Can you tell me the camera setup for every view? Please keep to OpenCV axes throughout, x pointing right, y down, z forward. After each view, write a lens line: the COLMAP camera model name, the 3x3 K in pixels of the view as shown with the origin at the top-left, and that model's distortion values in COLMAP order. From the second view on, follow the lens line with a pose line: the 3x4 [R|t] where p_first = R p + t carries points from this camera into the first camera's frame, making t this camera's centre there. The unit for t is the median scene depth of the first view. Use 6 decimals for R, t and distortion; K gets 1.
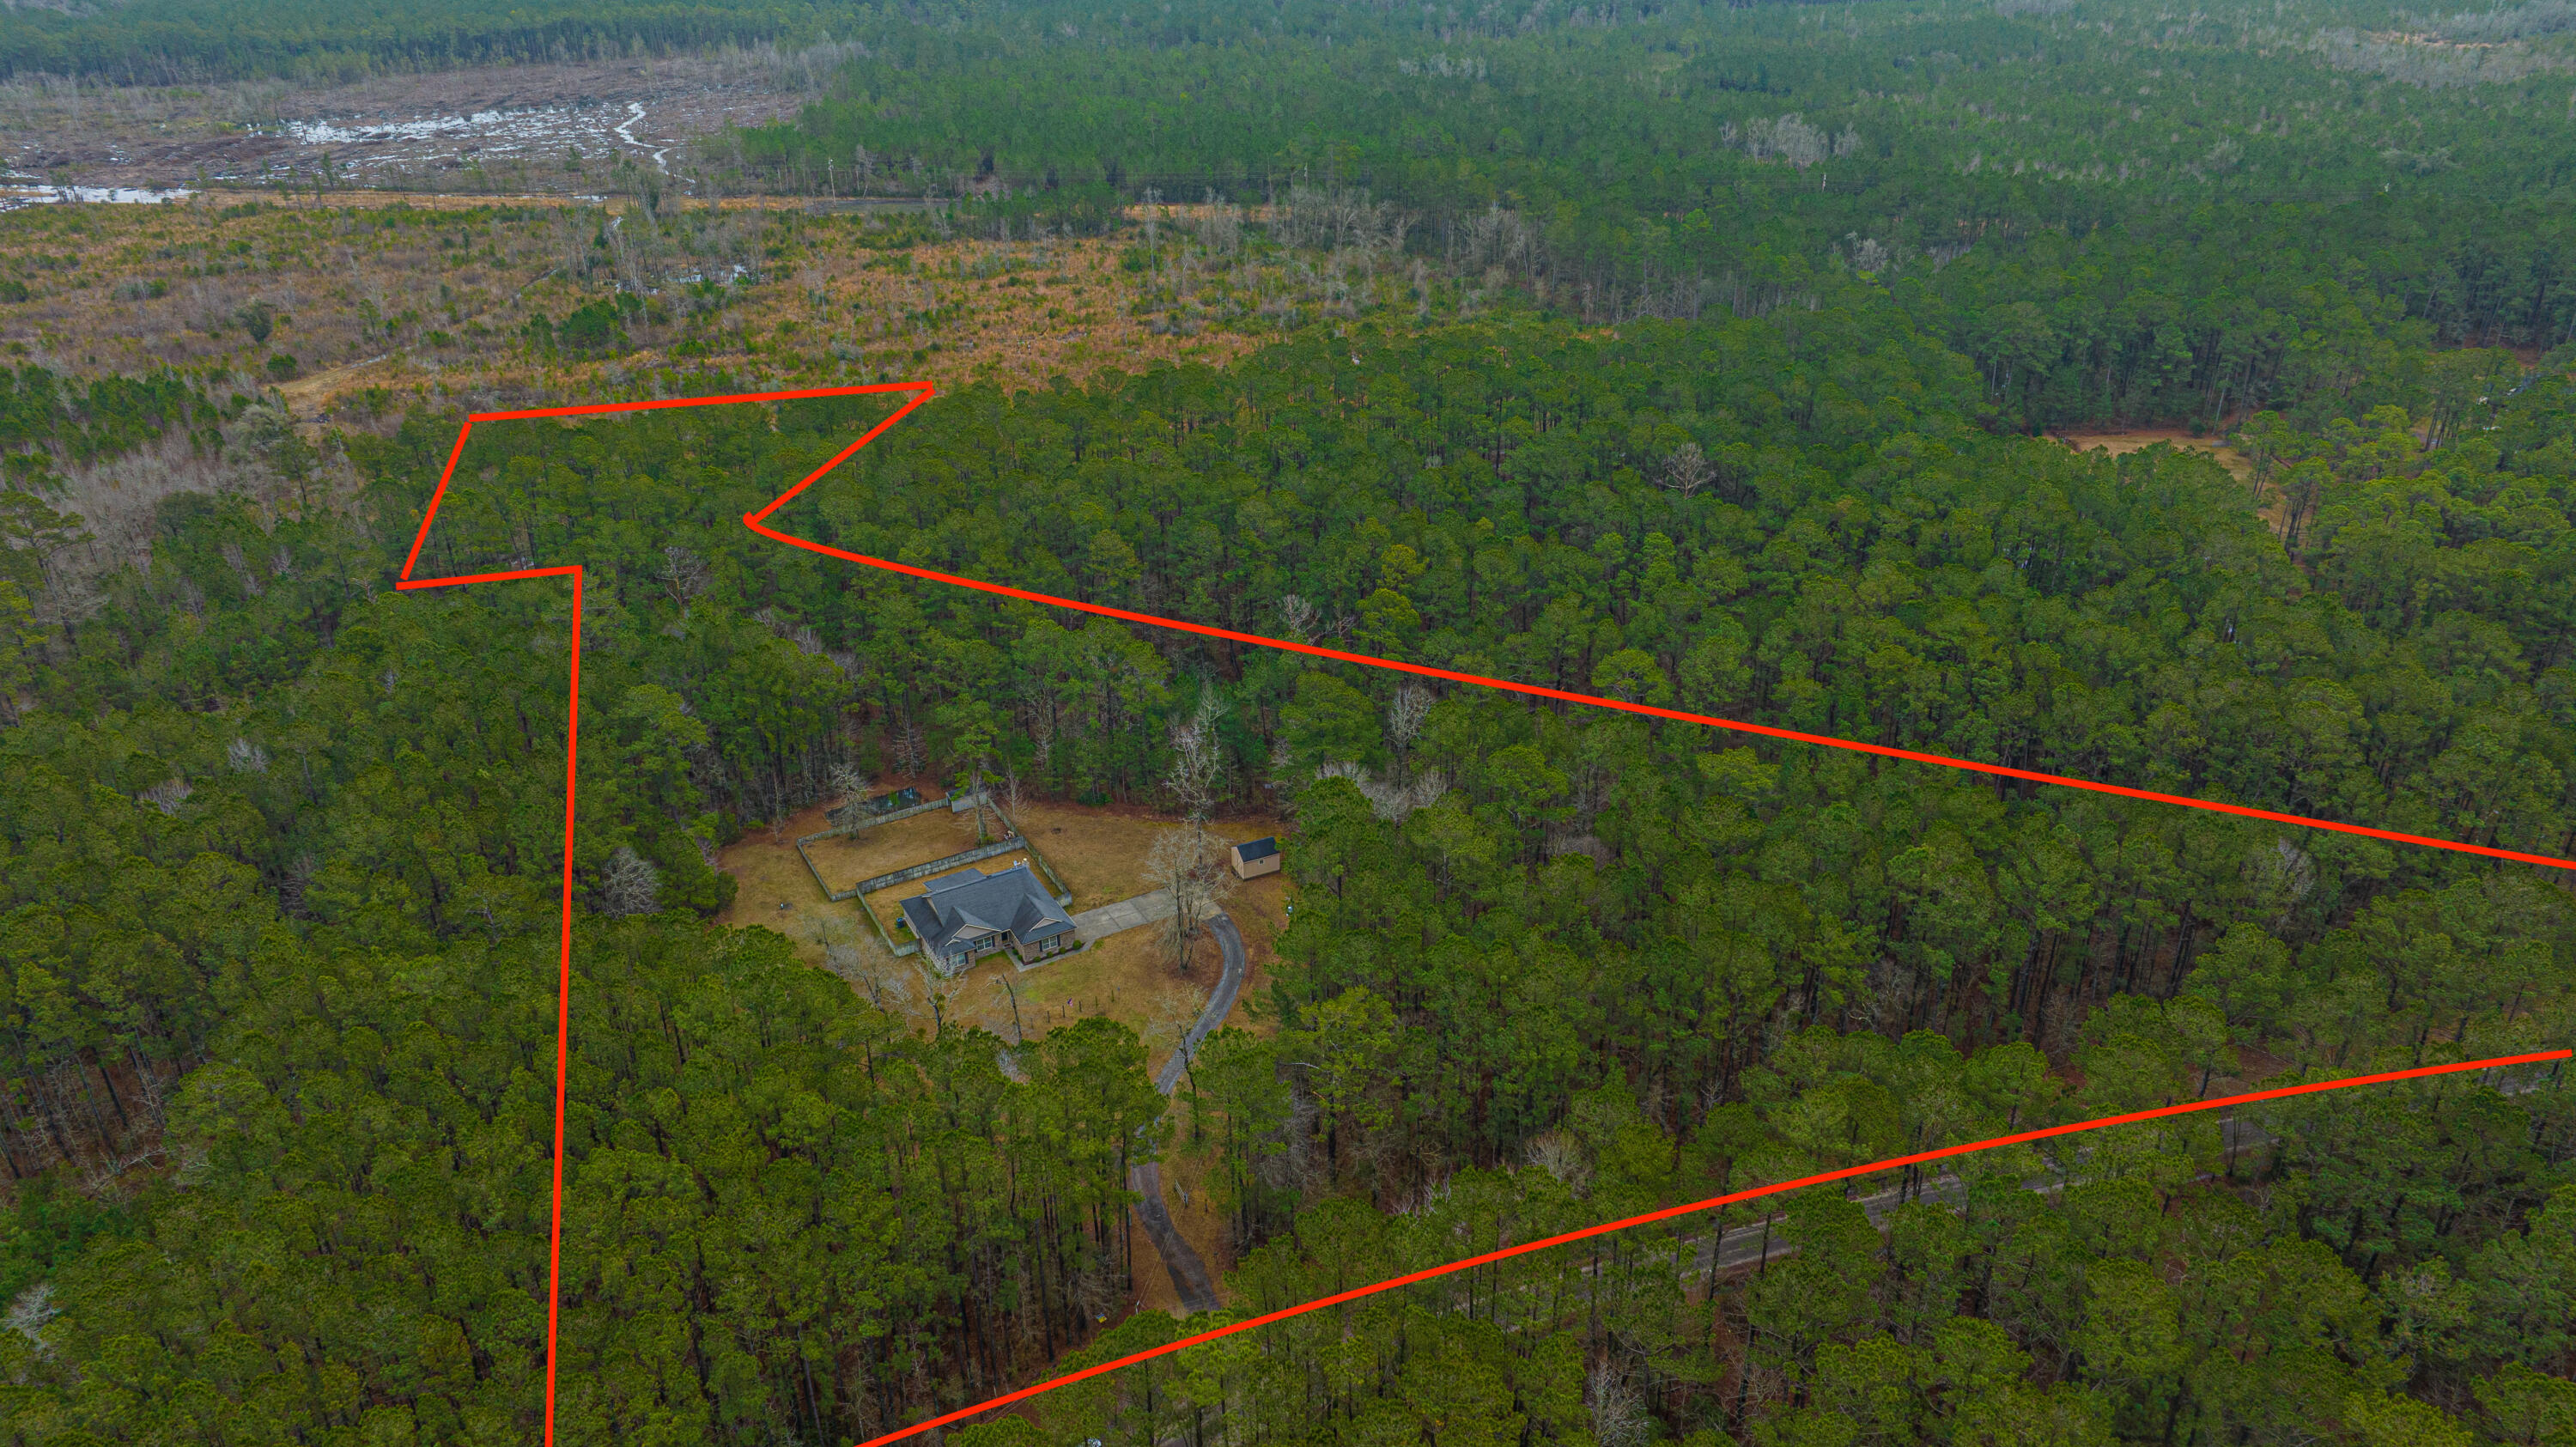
lens RADIAL K [[1806.5, 0, 1290.0], [0, 1806.5, 723.2], [0, 0, 1]] dist [-0.018732, -0.000030]
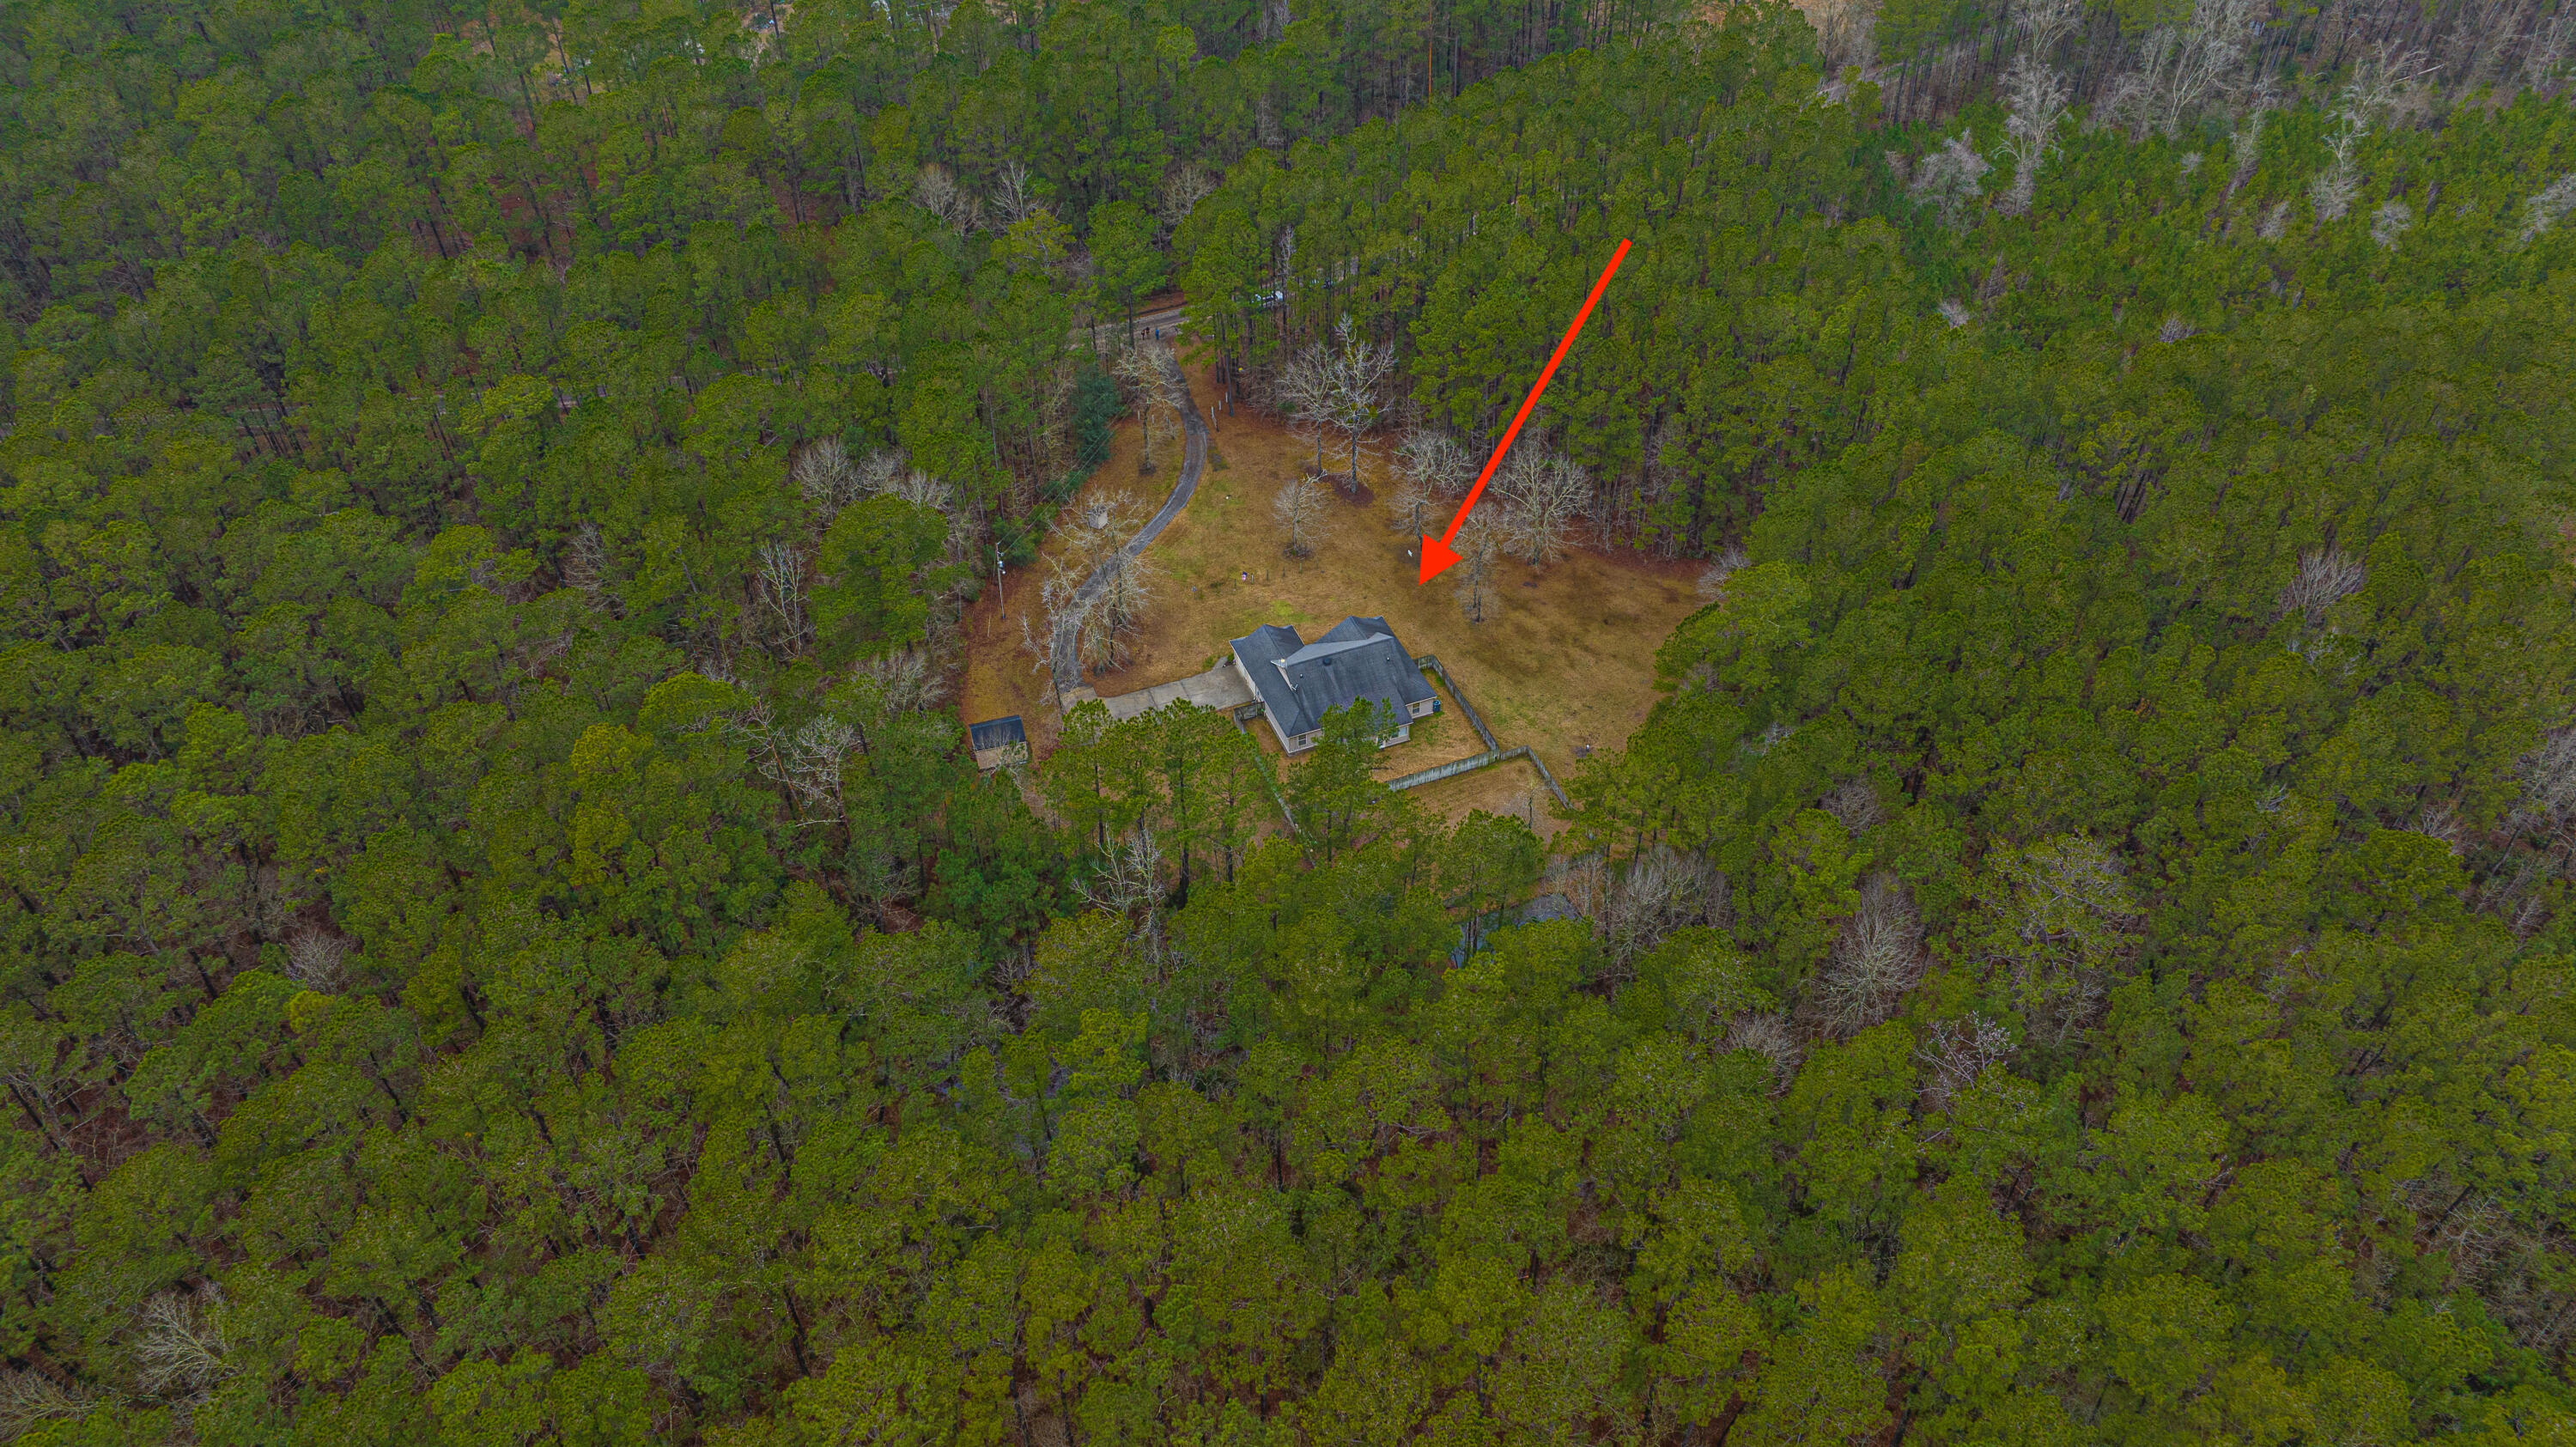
lens RADIAL K [[1806.5, 0, 1290.0], [0, 1806.5, 723.2], [0, 0, 1]] dist [-0.018732, -0.000030]
pose [[-0.990458, -0.069465, 0.119025, -0.214718], [0.087731, 0.348253, 0.933286, -0.587201], [-0.106281, 0.934823, -0.338836, 1.120475]]
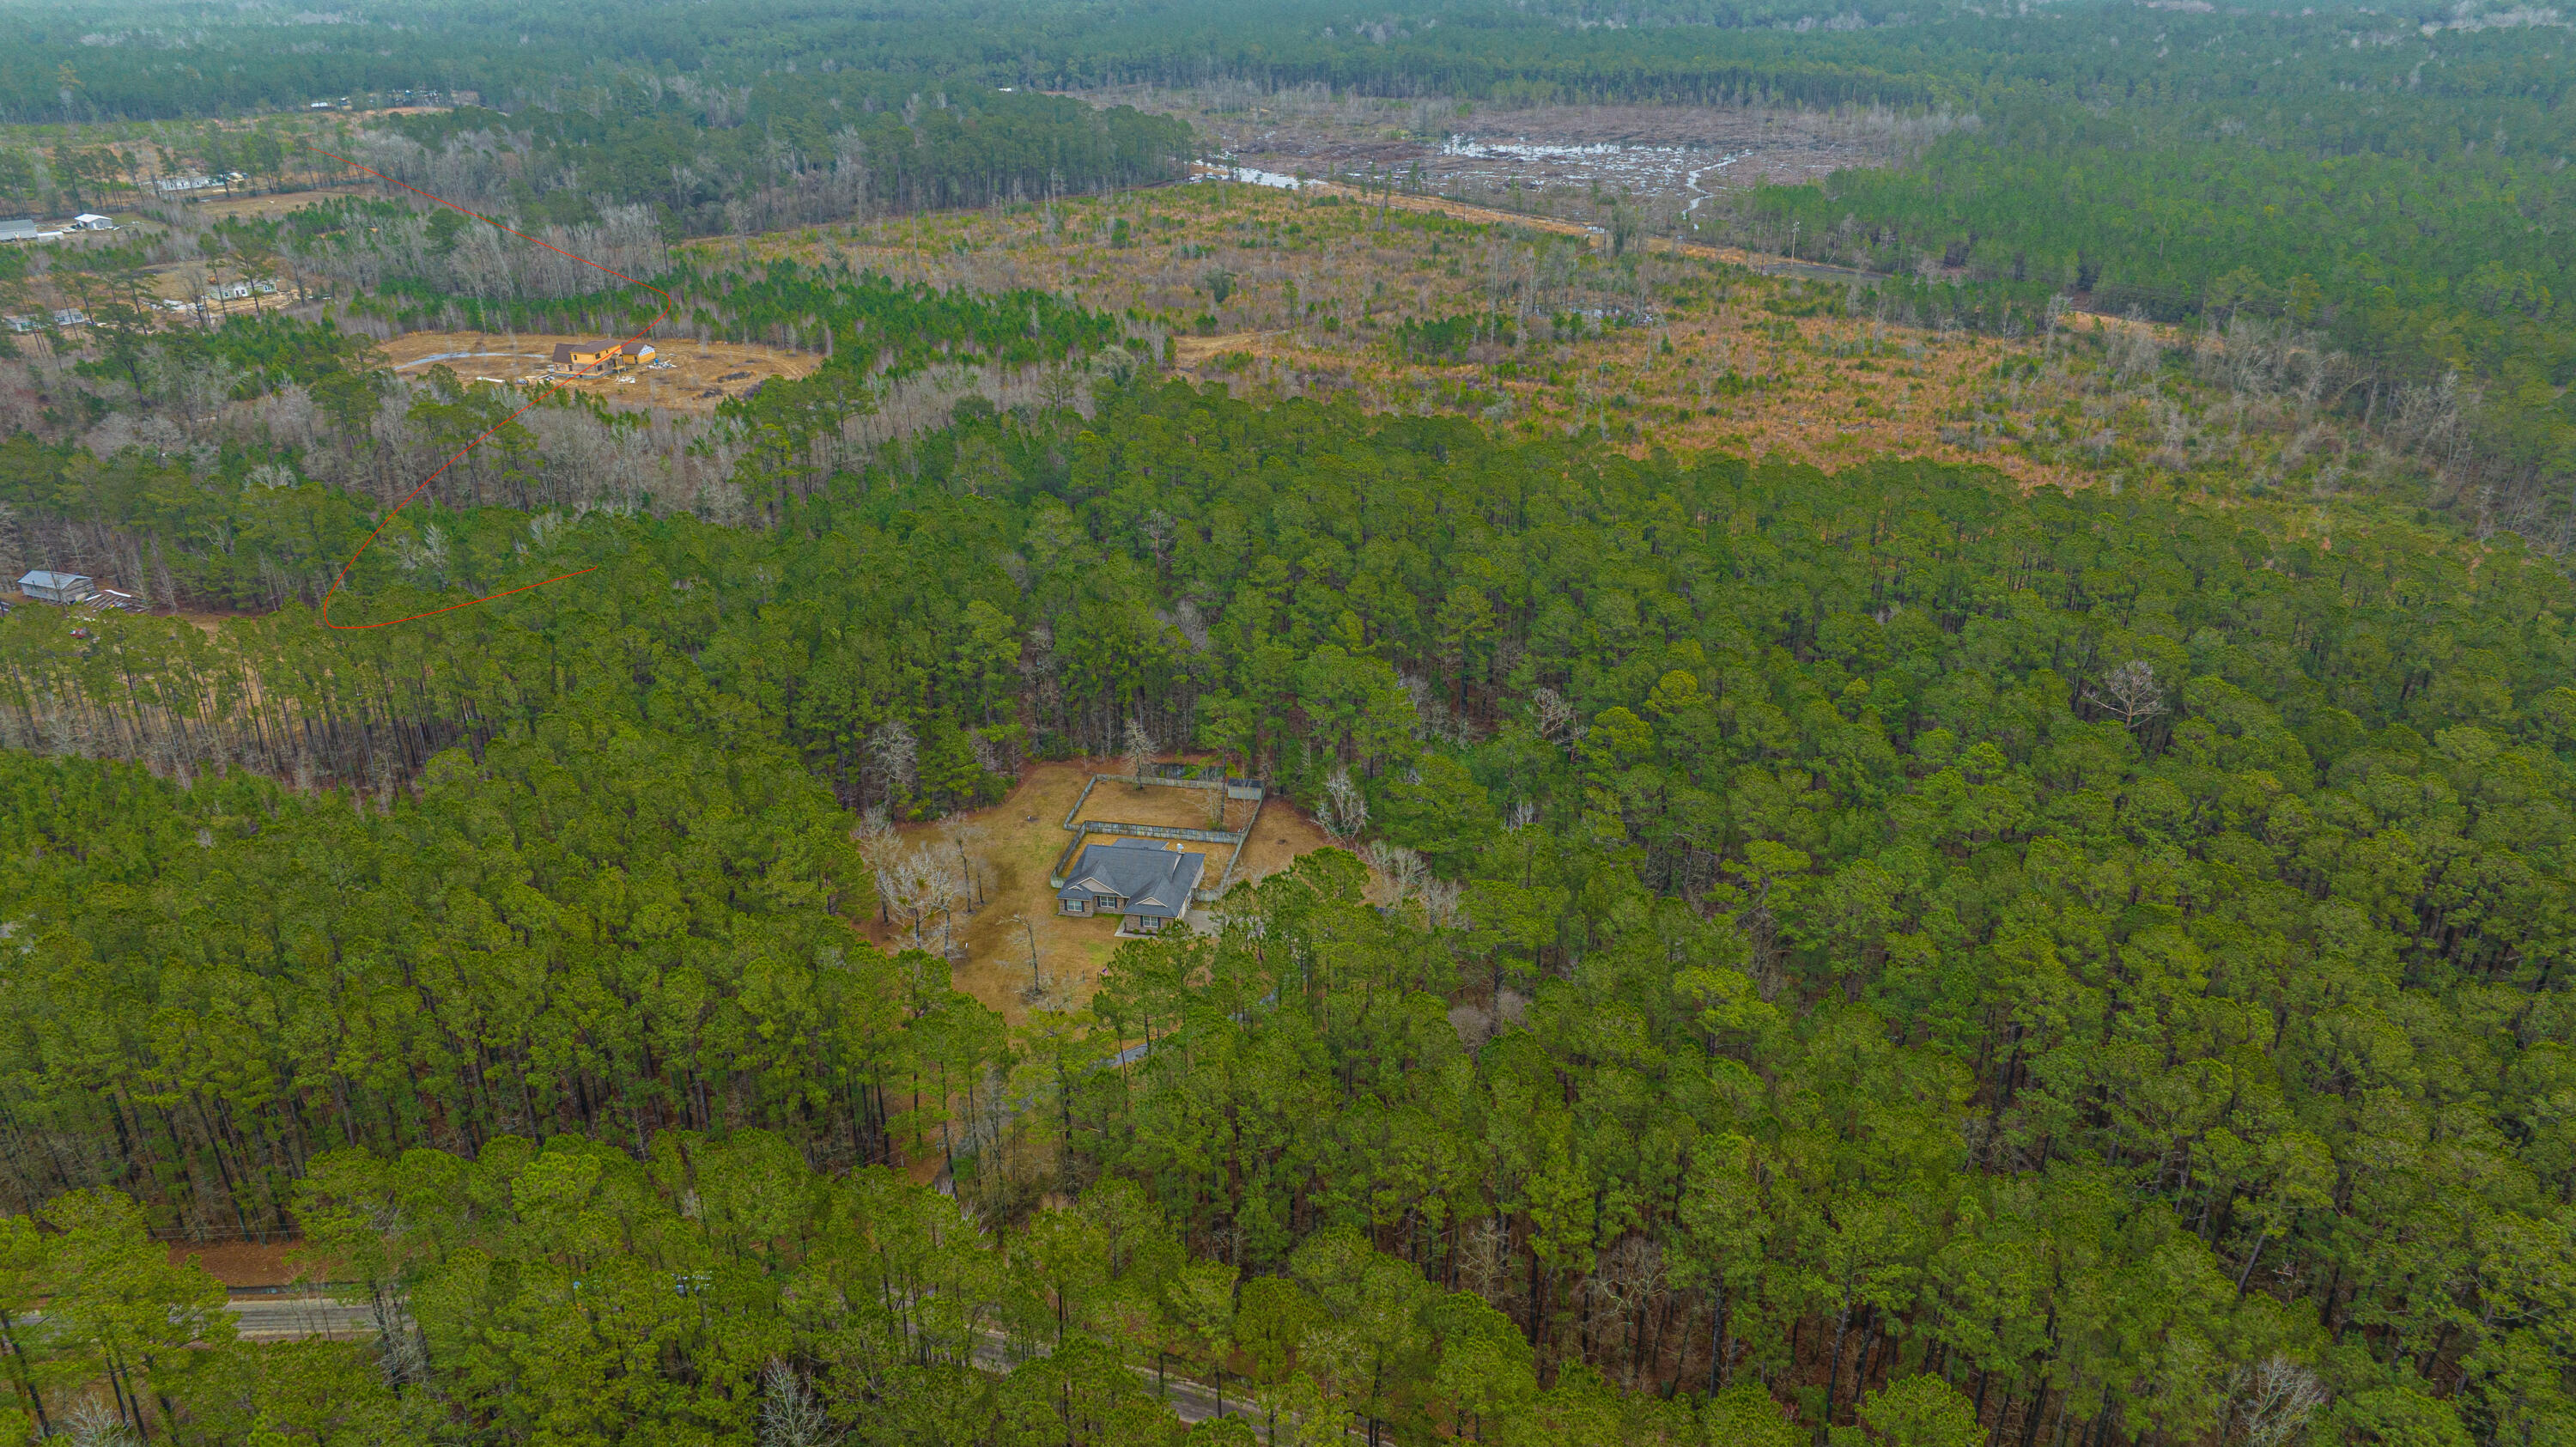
lens RADIAL K [[1806.5, 0, 1290.0], [0, 1806.5, 723.2], [0, 0, 1]] dist [-0.018732, -0.000030]
pose [[0.762560, 0.282918, -0.581774, 0.434767], [-0.299913, 0.951426, 0.069569, -0.075052], [0.573197, 0.121431, 0.810370, 0.137780]]
